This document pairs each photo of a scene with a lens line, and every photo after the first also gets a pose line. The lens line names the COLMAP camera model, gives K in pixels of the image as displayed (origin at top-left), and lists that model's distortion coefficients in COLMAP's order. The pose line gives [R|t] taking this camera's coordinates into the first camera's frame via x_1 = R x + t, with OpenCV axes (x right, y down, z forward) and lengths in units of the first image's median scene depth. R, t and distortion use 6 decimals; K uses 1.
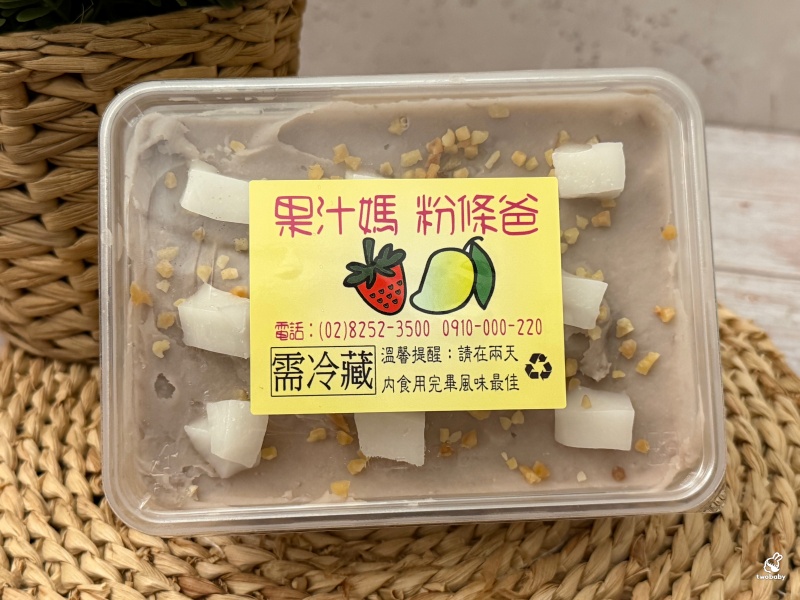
lens RADIAL K [[1006.8, 0, 398.2], [0, 1006.8, 297.4], [0, 0, 1]] dist [-0.037500, 0.000000]
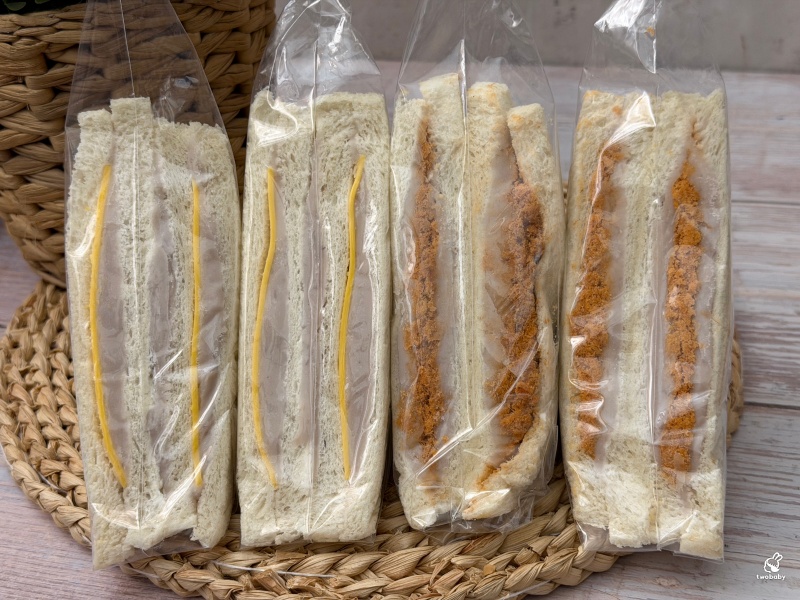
lens RADIAL K [[1100.4, 0, 402.7], [0, 1100.4, 301.9], [0, 0, 1]] dist [-0.000690, 0.000000]
pose [[0.997527, -0.032292, -0.062425, 0.131827], [0.033423, 0.999294, 0.017163, 0.077085], [0.061827, -0.019207, 0.997902, -0.305712]]
